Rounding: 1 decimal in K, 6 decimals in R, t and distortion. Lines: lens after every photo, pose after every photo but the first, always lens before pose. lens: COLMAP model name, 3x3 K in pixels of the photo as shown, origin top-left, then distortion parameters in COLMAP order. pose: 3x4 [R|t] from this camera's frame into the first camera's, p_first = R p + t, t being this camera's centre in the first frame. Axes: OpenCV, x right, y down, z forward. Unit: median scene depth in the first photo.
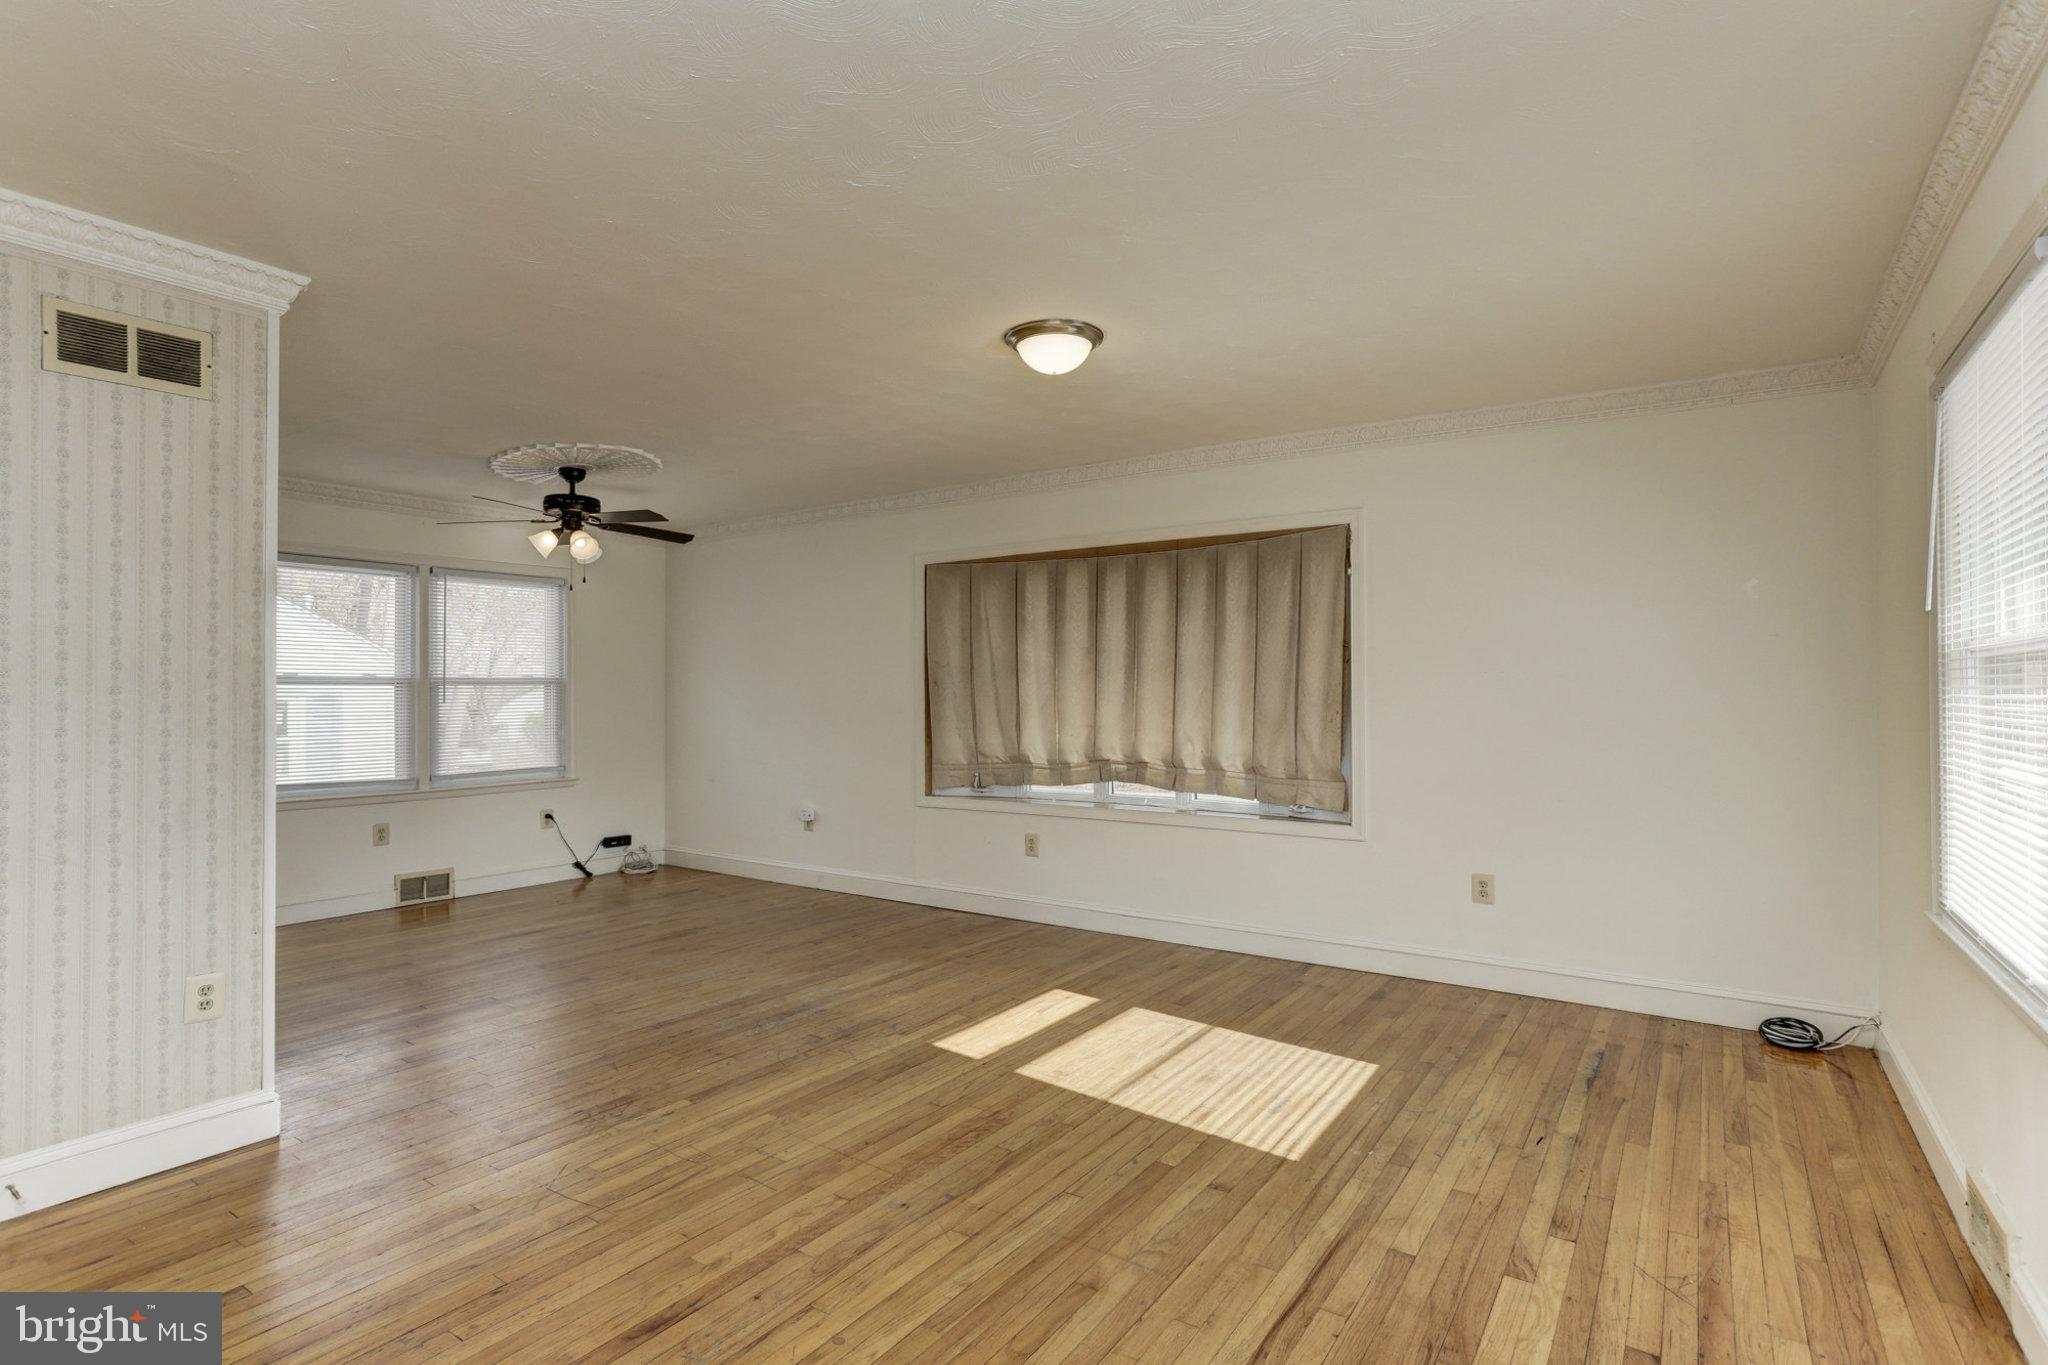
lens RADIAL K [[1021.8, 0, 984.8], [0, 1021.8, 680.4], [0, 0, 1]] dist [-0.003437, 0.000240]
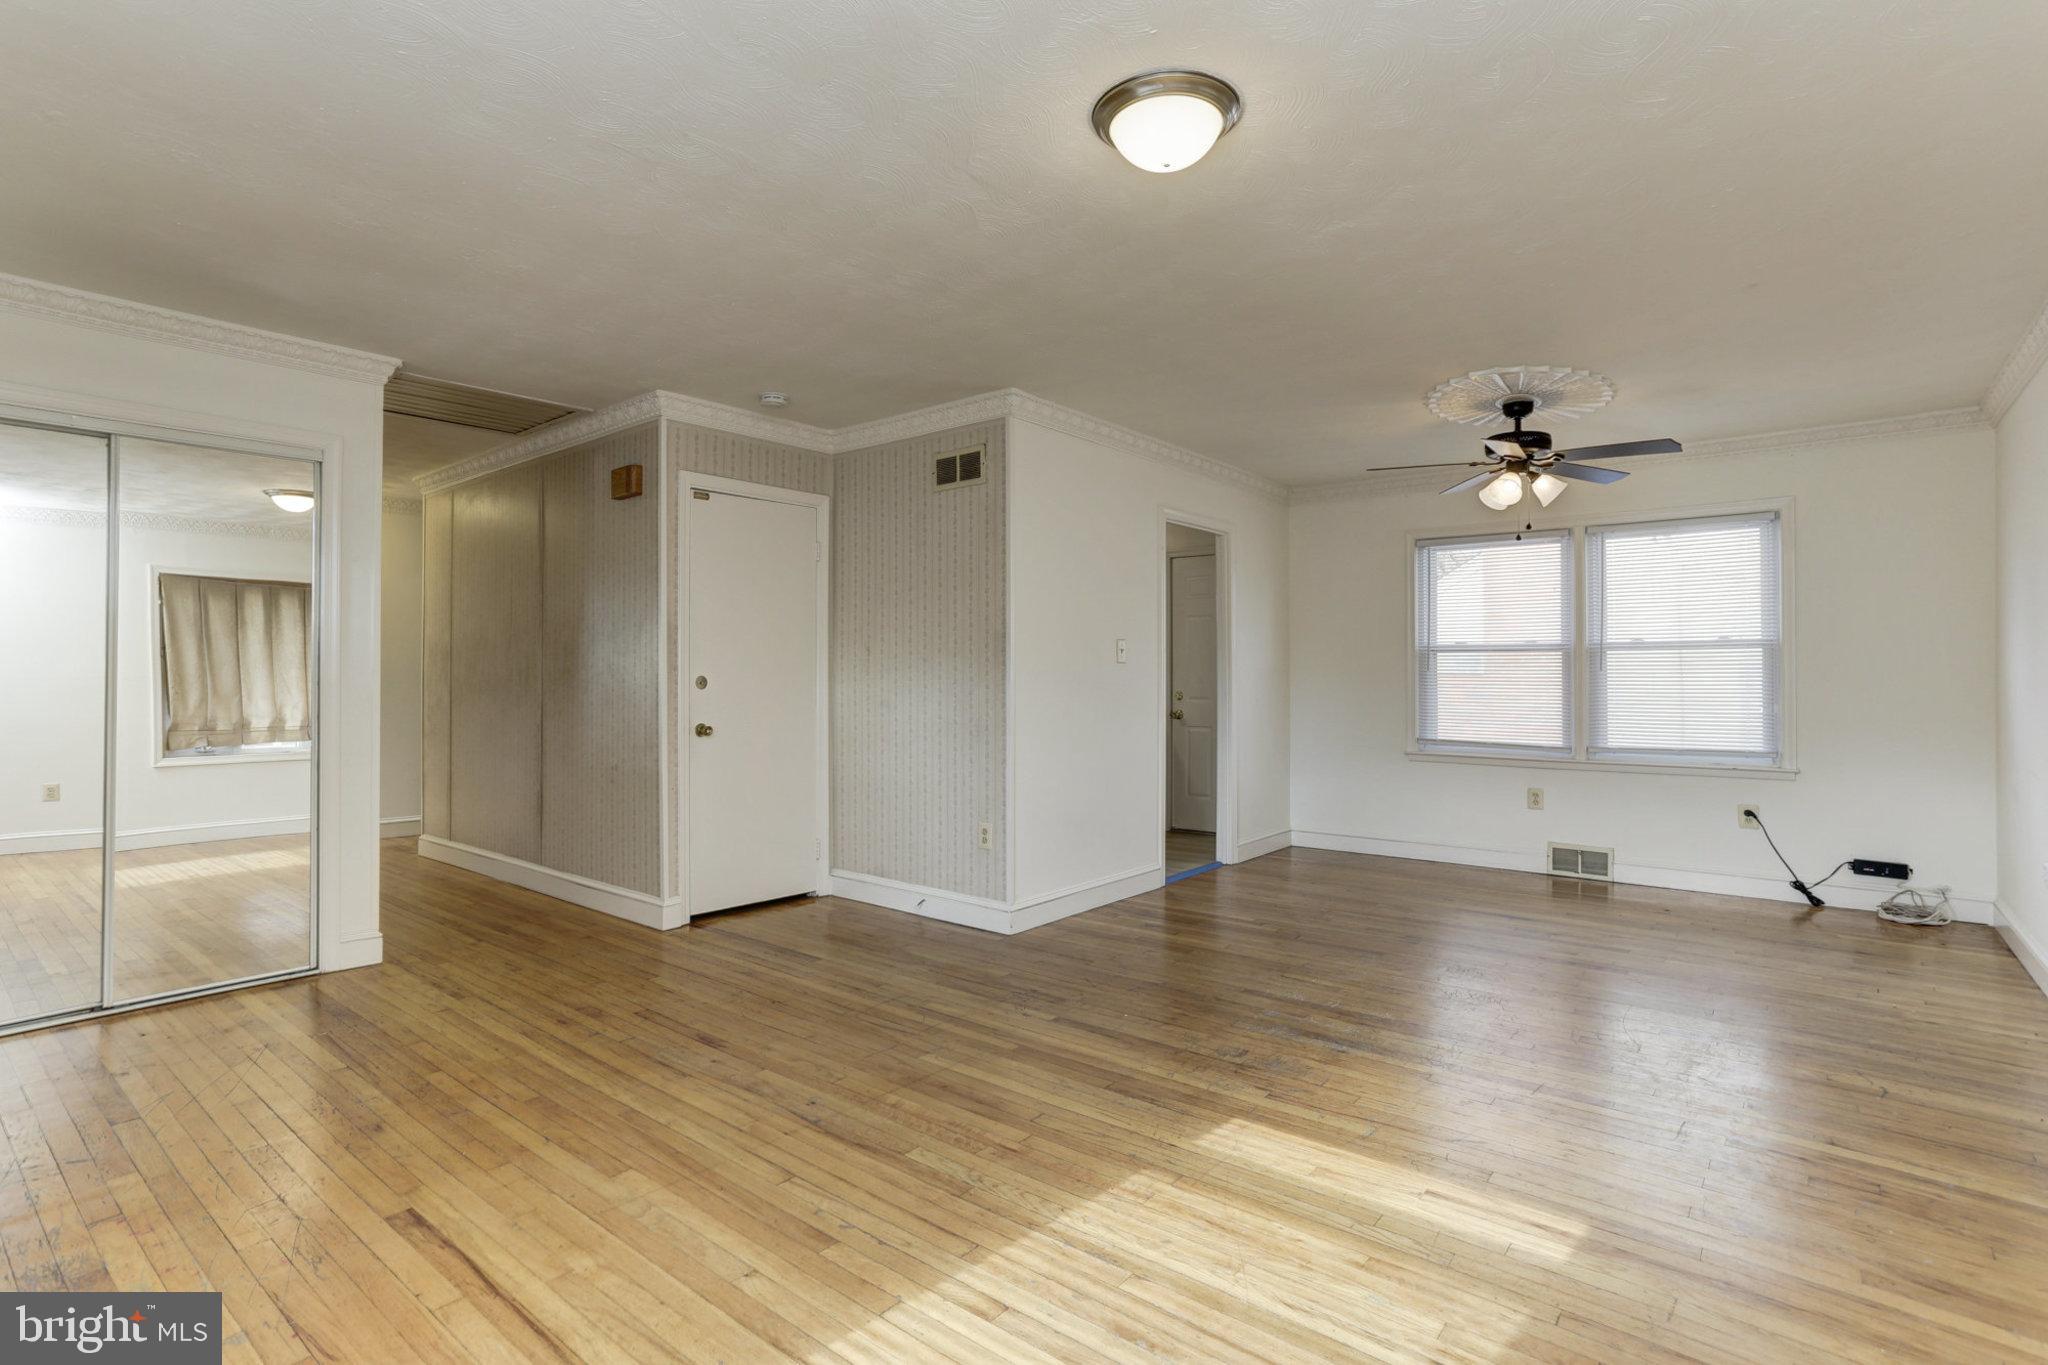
lens RADIAL K [[990.6, 0, 1018.8], [0, 990.6, 663.4], [0, 0, 1]] dist [-0.035638, 0.026452]
pose [[-0.052026, -0.009110, -0.998604, 0.402543], [0.012193, 0.999878, -0.009756, 0.018720], [0.998571, -0.012684, -0.051908, 0.523989]]
